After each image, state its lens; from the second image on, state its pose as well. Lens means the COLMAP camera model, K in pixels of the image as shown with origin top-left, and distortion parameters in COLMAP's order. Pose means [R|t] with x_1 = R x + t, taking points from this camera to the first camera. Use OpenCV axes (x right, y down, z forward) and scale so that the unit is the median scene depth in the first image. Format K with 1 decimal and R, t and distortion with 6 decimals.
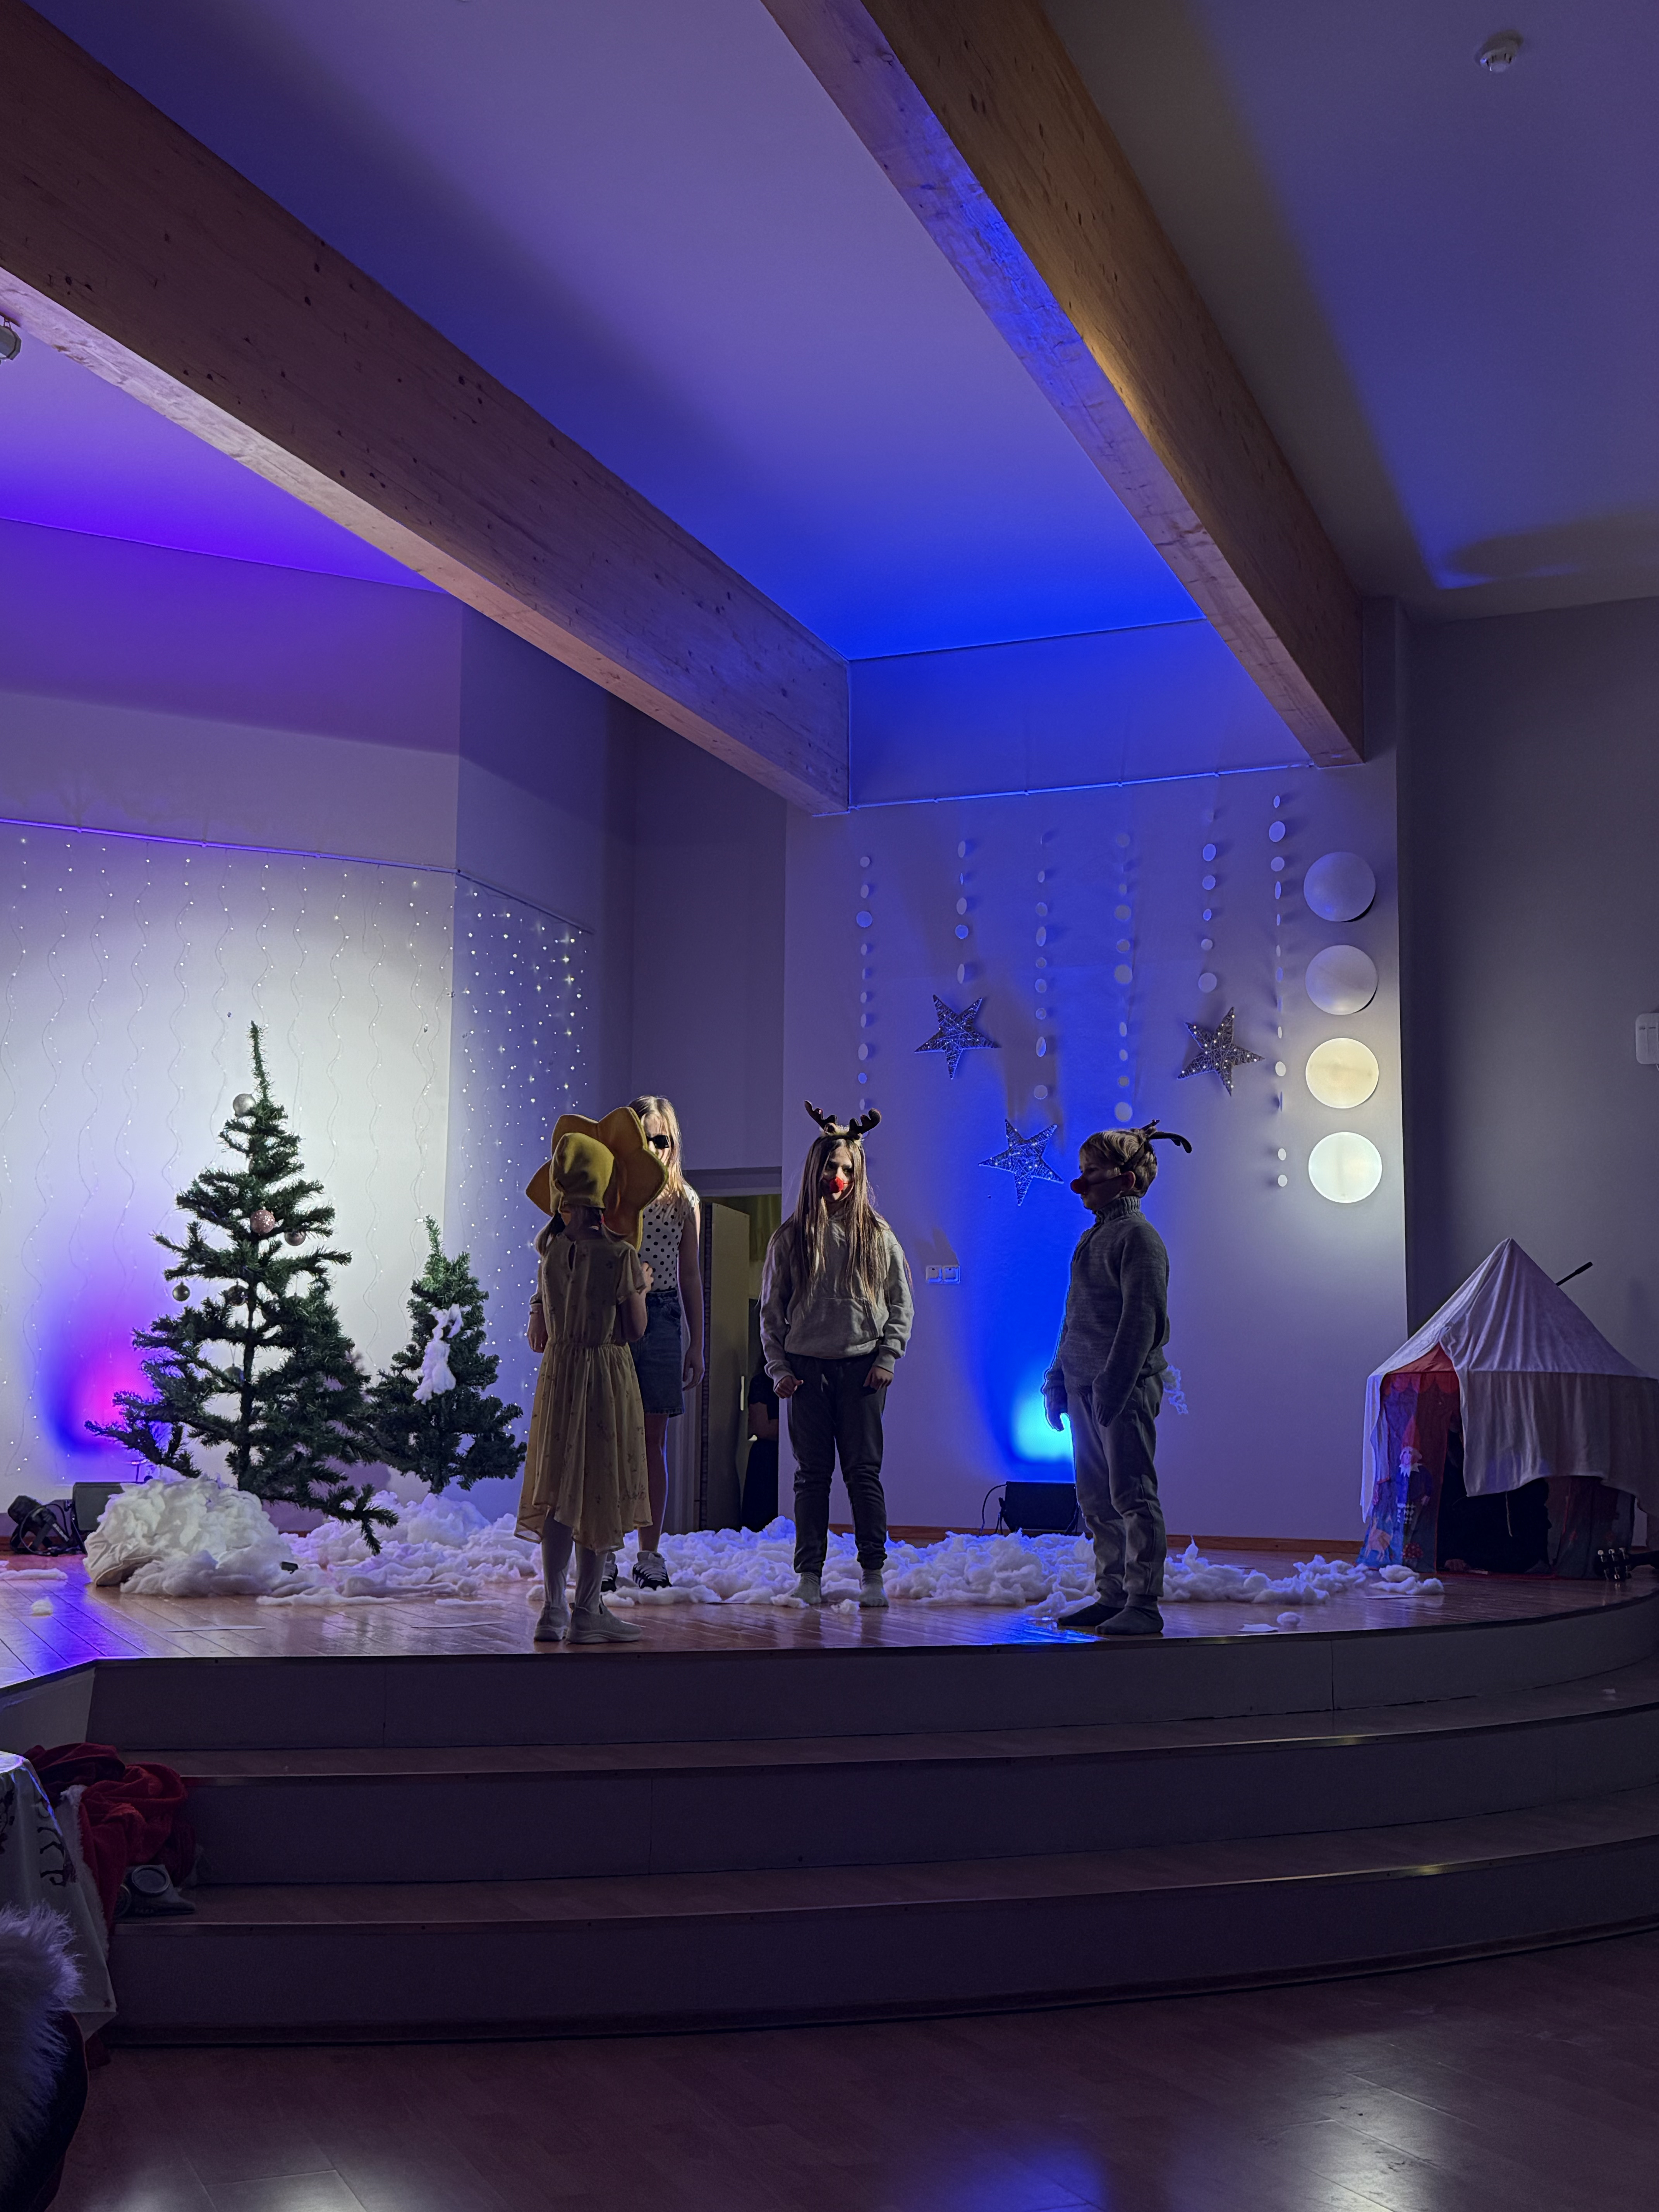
lens RADIAL K [[2327.1, 0, 902.7], [0, 2327.1, 1107.9], [0, 0, 1]] dist [0.079859, -0.006175]
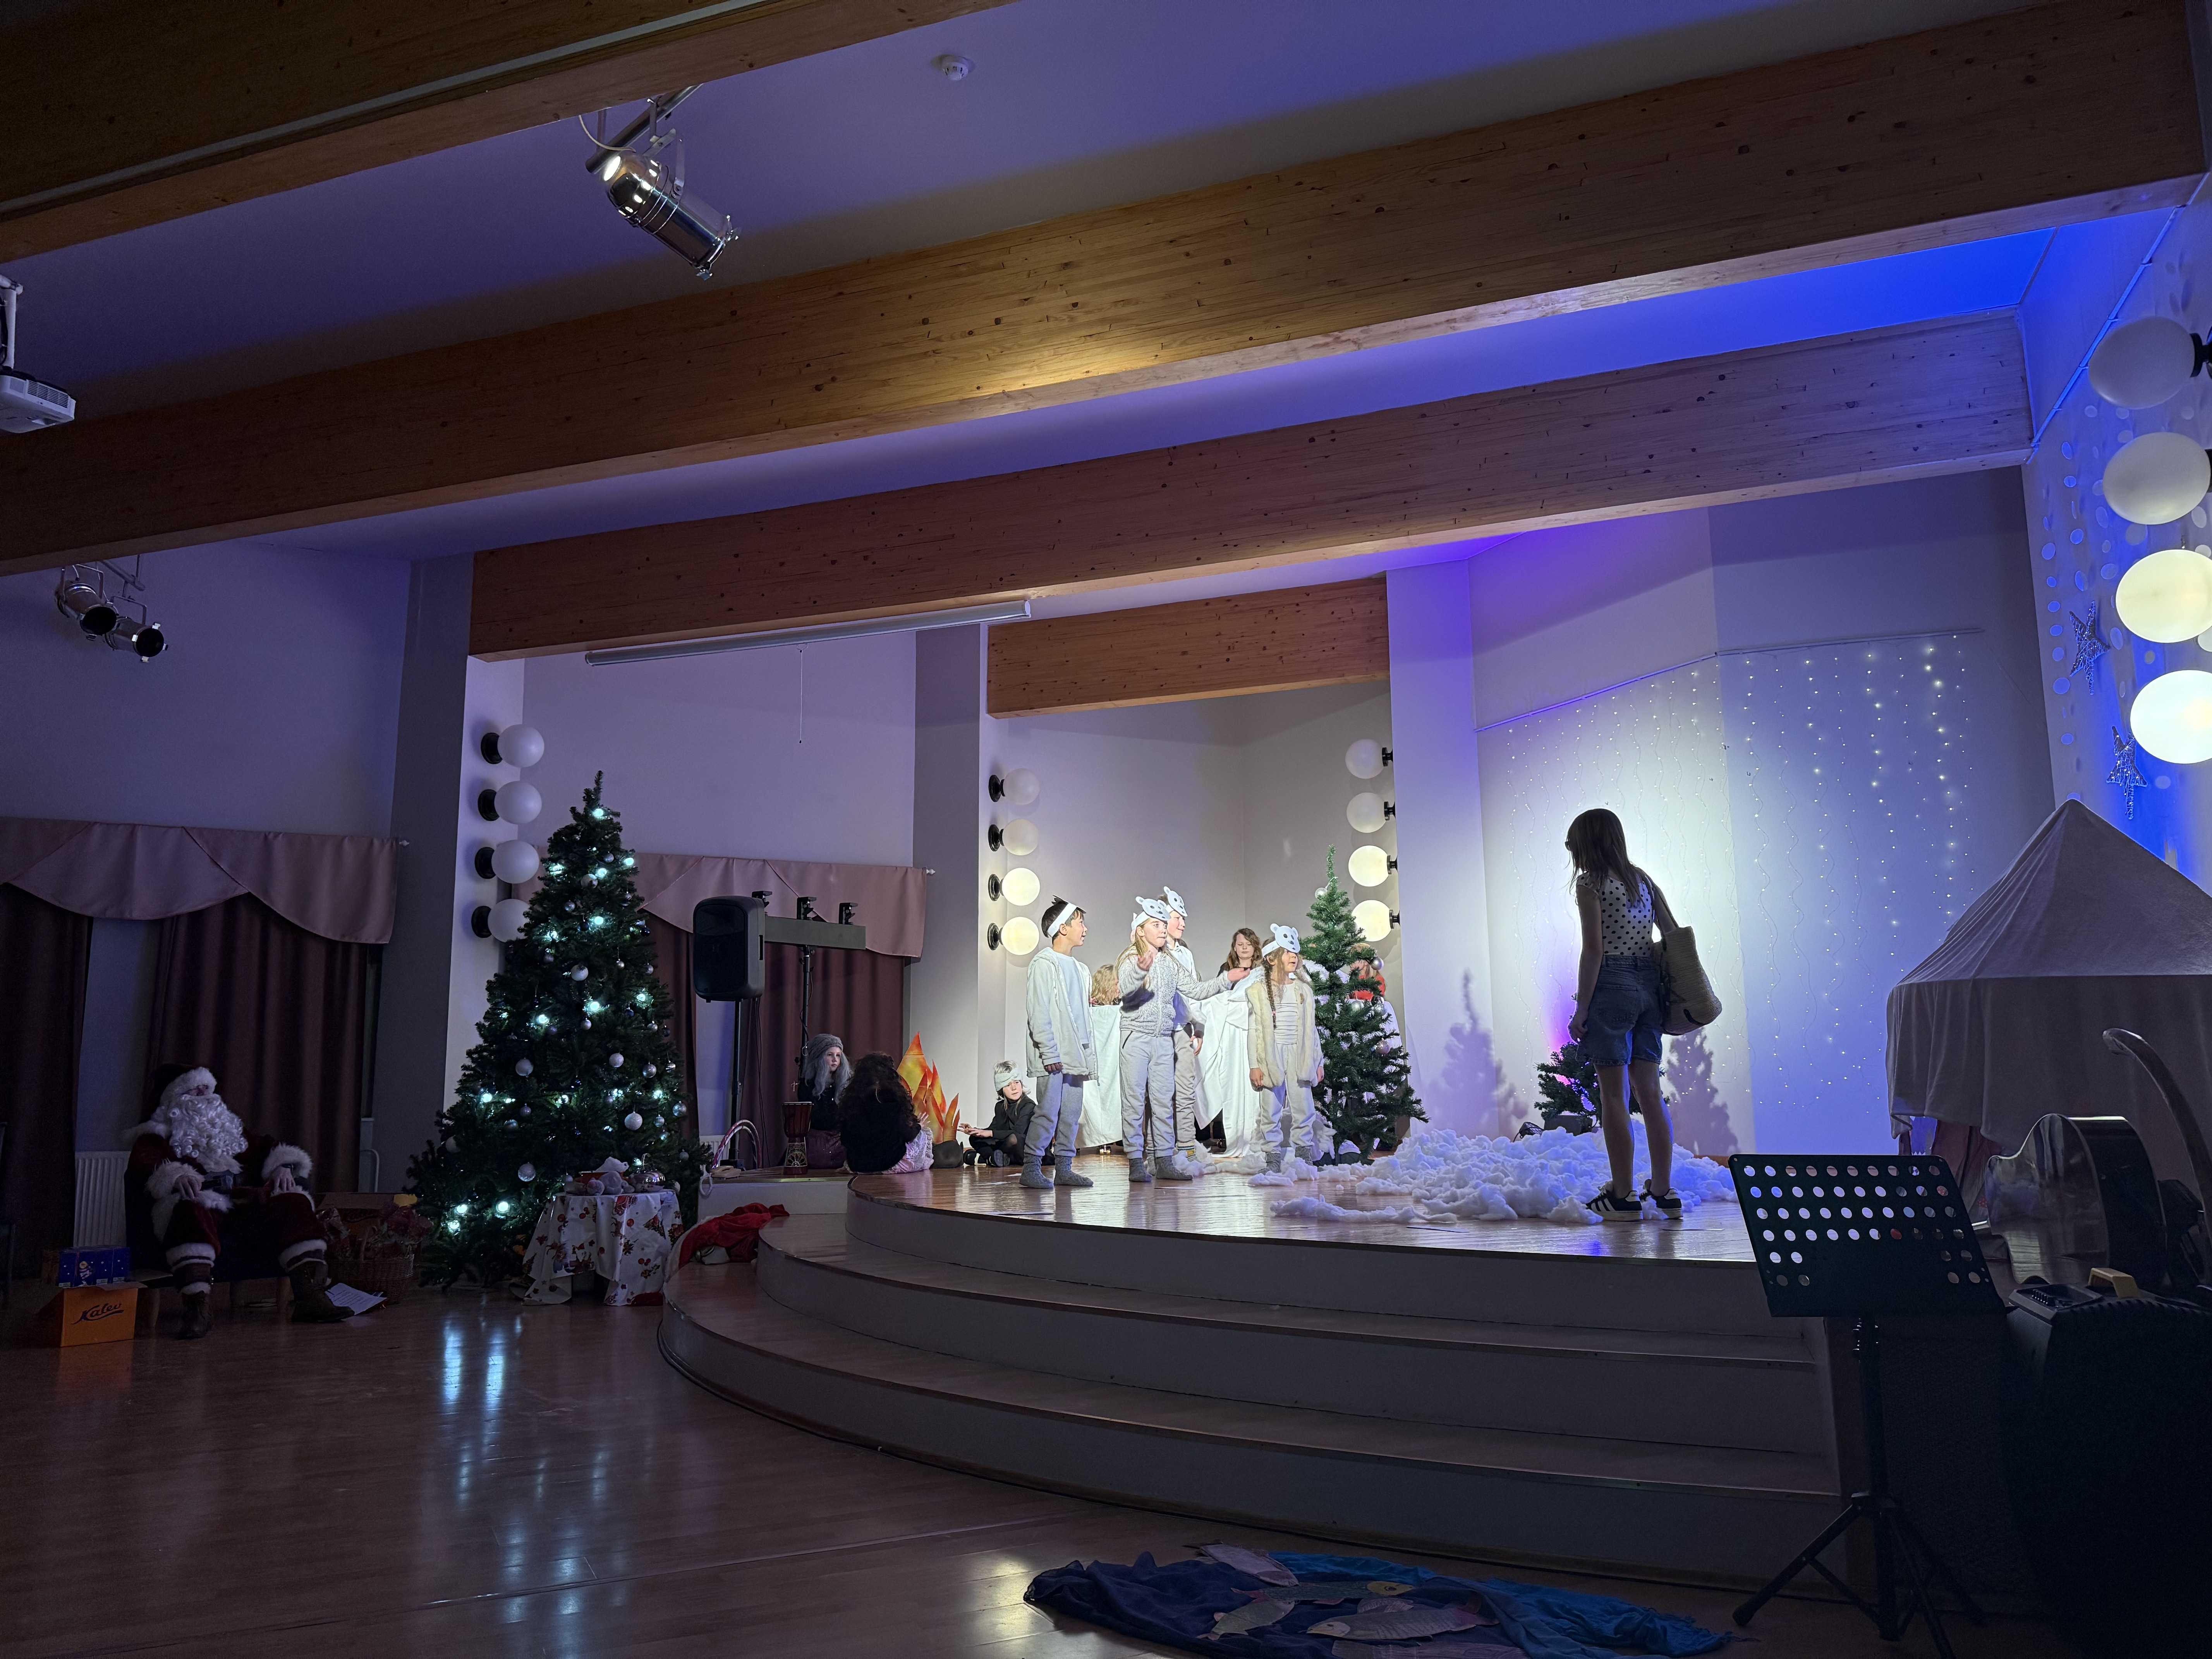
lens RADIAL K [[1552.5, 0, 1107.4], [0, 1552.5, 841.5], [0, 0, 1]] dist [0.072812, -0.110458]
pose [[0.014491, -0.160457, -0.986936, 0.676974], [0.147235, 0.976623, -0.156618, 0.092453], [0.988995, -0.143042, 0.037777, 0.625750]]
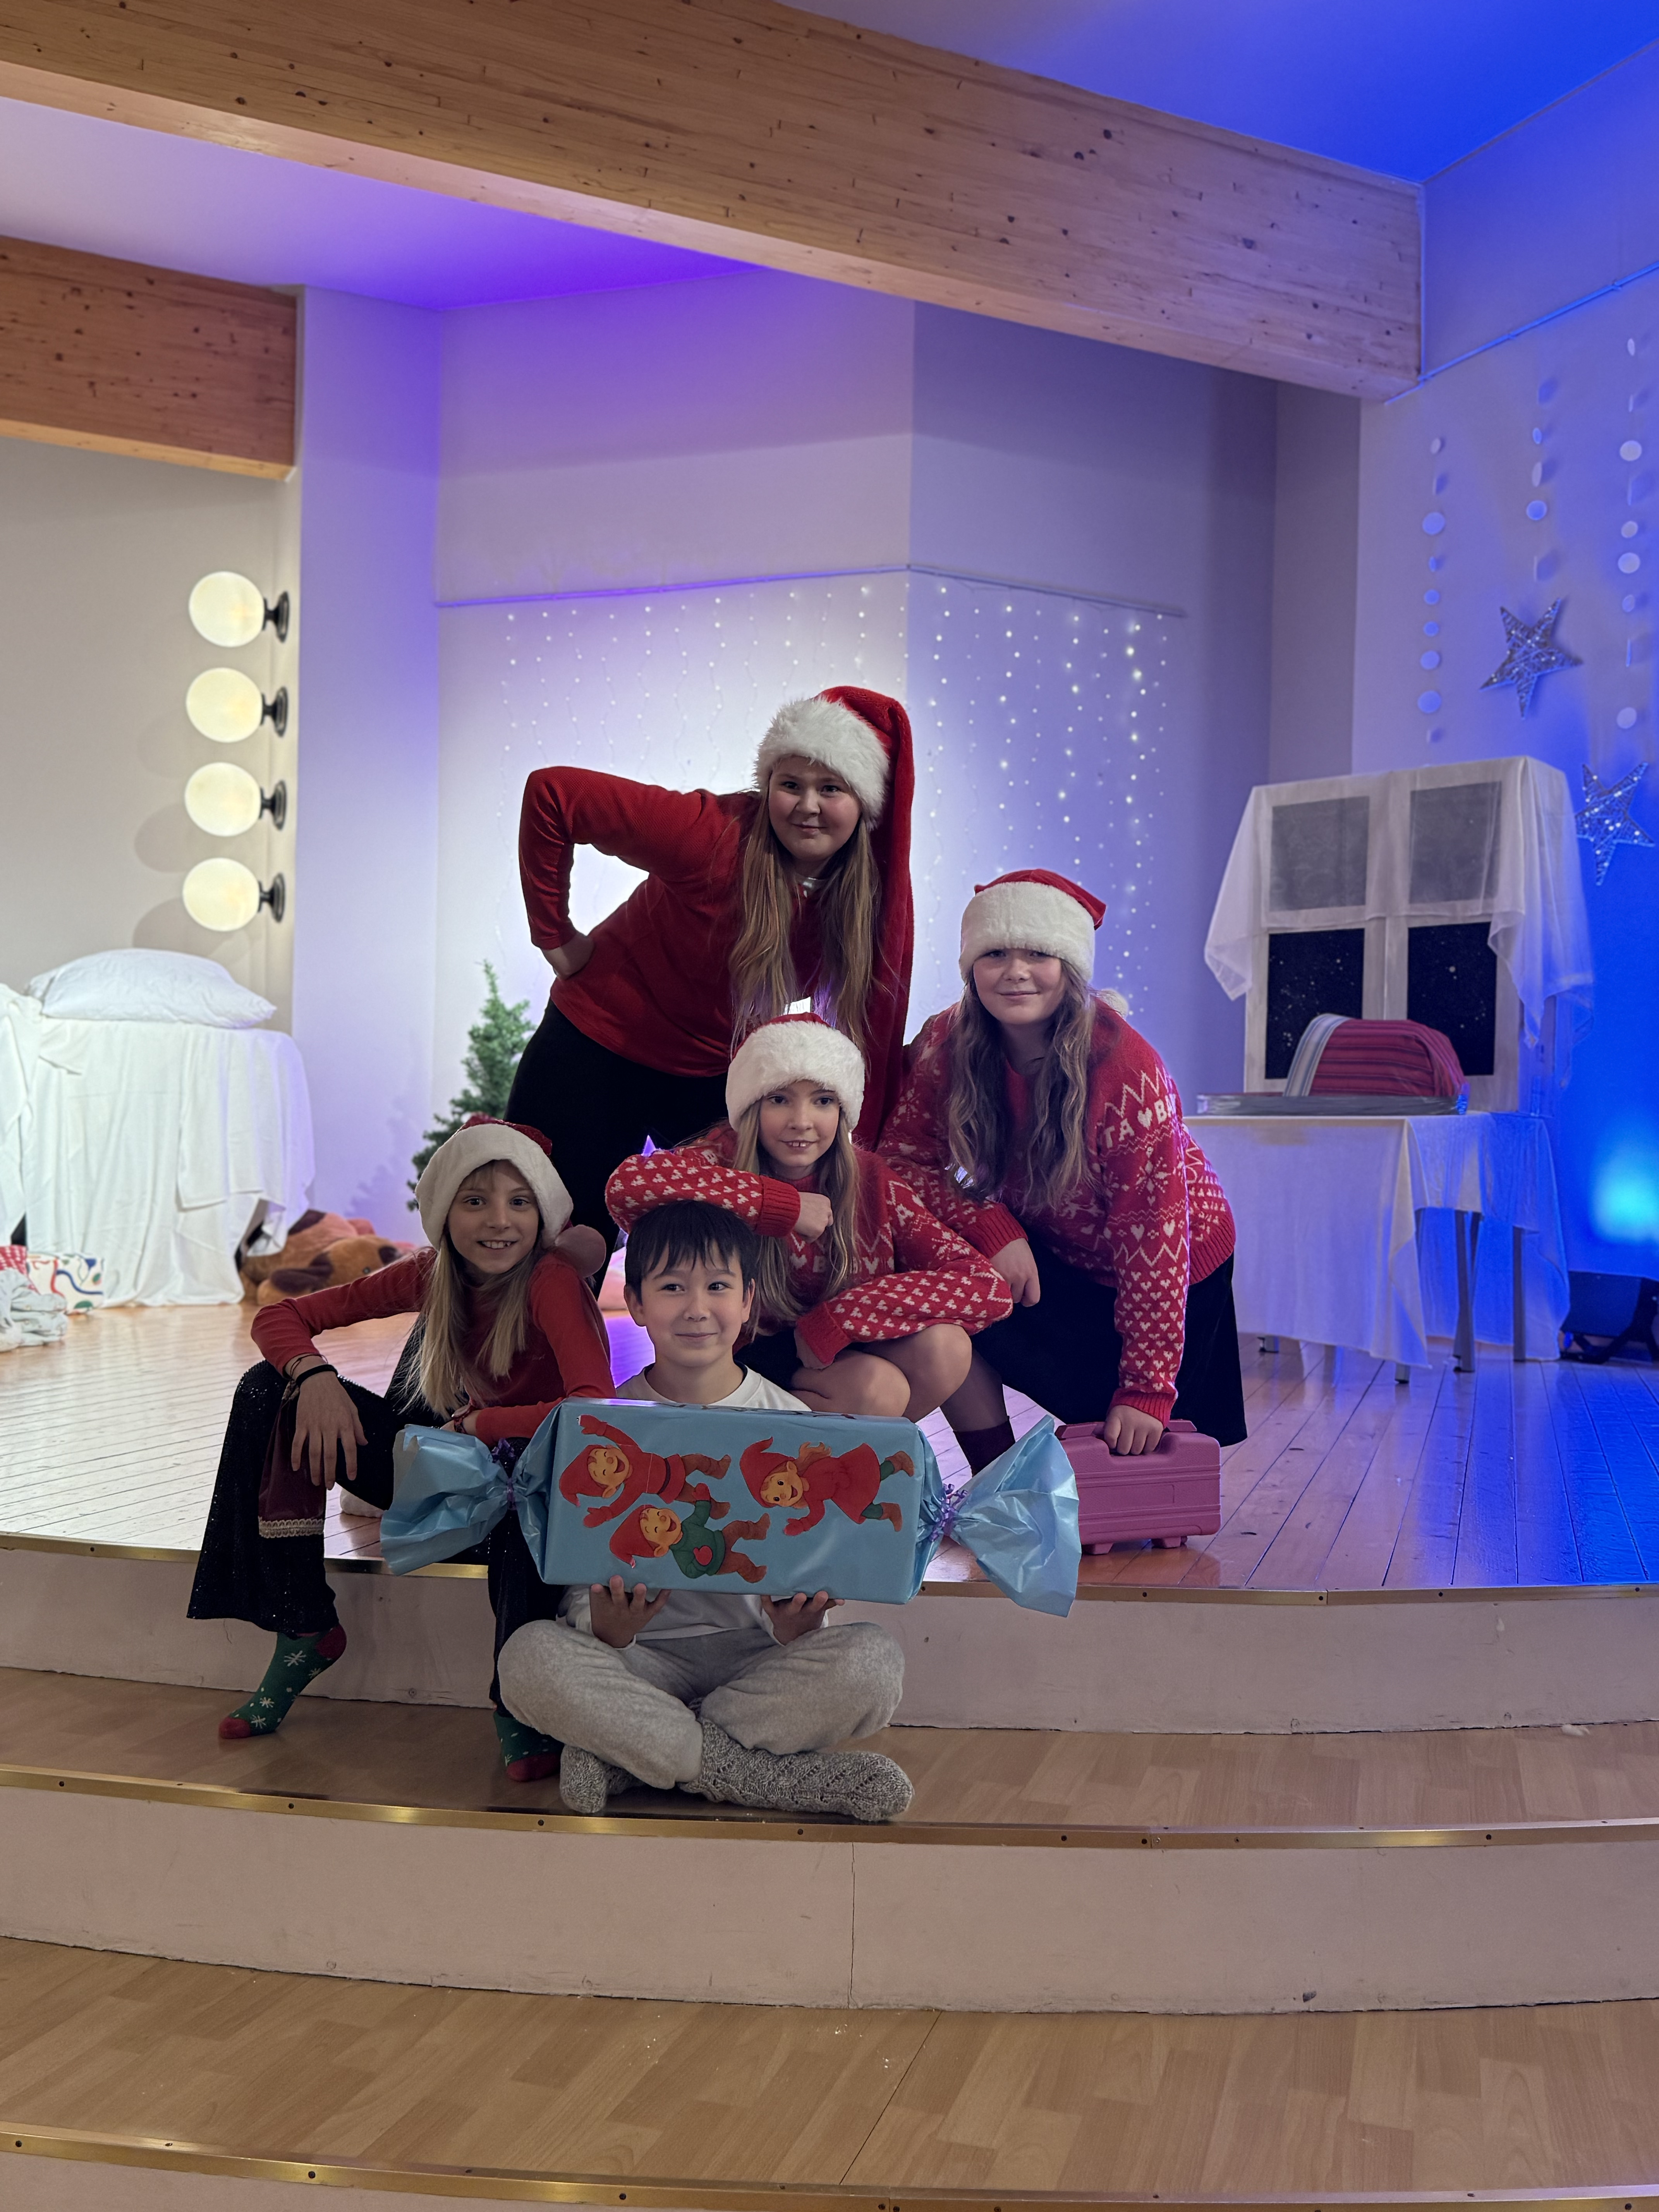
lens RADIAL K [[1914.7, 0, 832.8], [0, 1914.7, 1102.6], [0, 0, 1]] dist [0.151652, -0.280222]
pose [[0.715745, -0.009766, -0.698294, 0.315356], [0.078519, 0.994688, 0.066570, 0.053693], [0.693934, -0.102476, 0.712709, 0.435817]]
